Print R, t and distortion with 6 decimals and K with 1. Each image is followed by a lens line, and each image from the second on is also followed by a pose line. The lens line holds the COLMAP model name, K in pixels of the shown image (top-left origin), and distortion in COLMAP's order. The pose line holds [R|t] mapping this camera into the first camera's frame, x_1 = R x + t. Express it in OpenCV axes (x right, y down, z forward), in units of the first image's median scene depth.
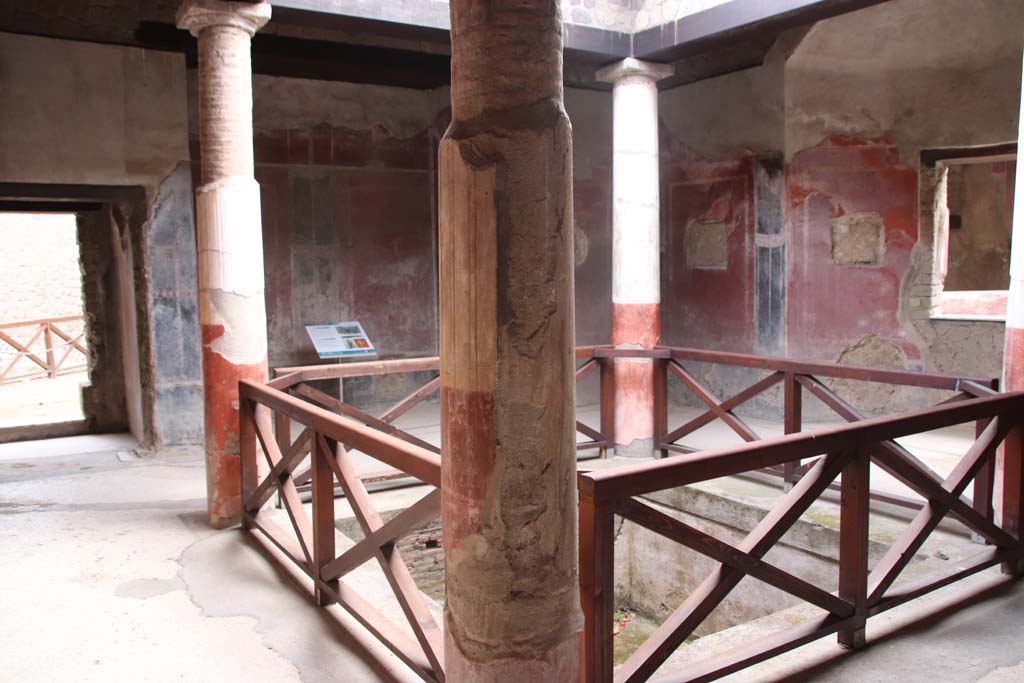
lens RADIAL K [[848.5, 0, 512.0], [0, 848.5, 341.5], [0, 0, 1]] dist [-0.148542, 0.208725]
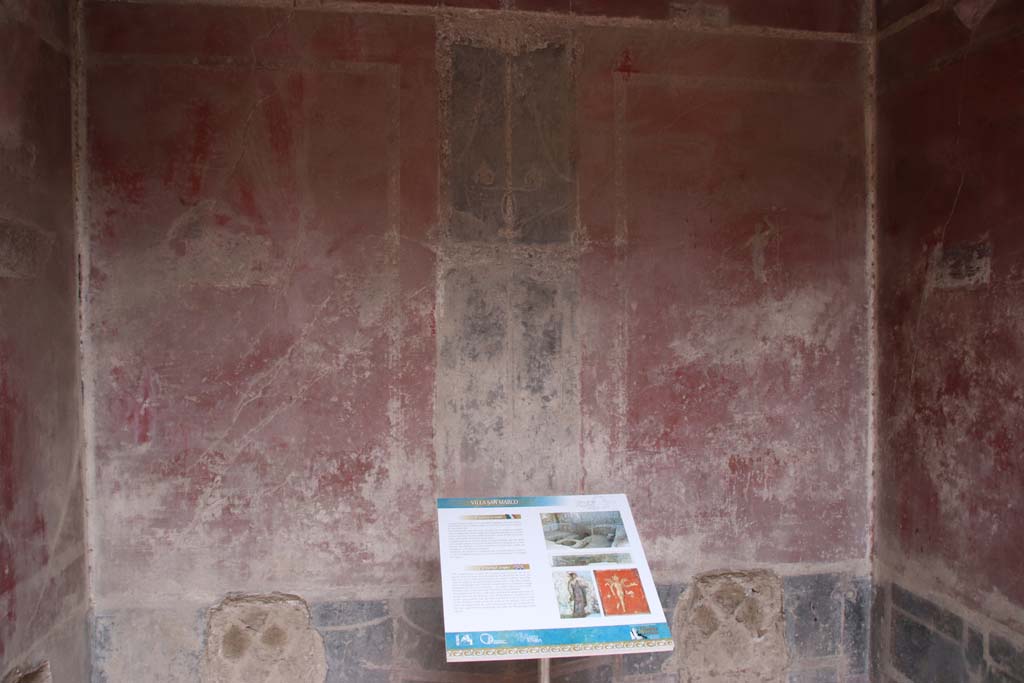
lens RADIAL K [[848.5, 0, 512.0], [0, 848.5, 341.5], [0, 0, 1]] dist [-0.148542, 0.208725]
pose [[0.919605, 0.026703, -0.391936, -0.100669], [-0.049576, 0.997599, -0.048355, -0.059145], [0.389704, 0.063898, 0.918721, 0.687308]]
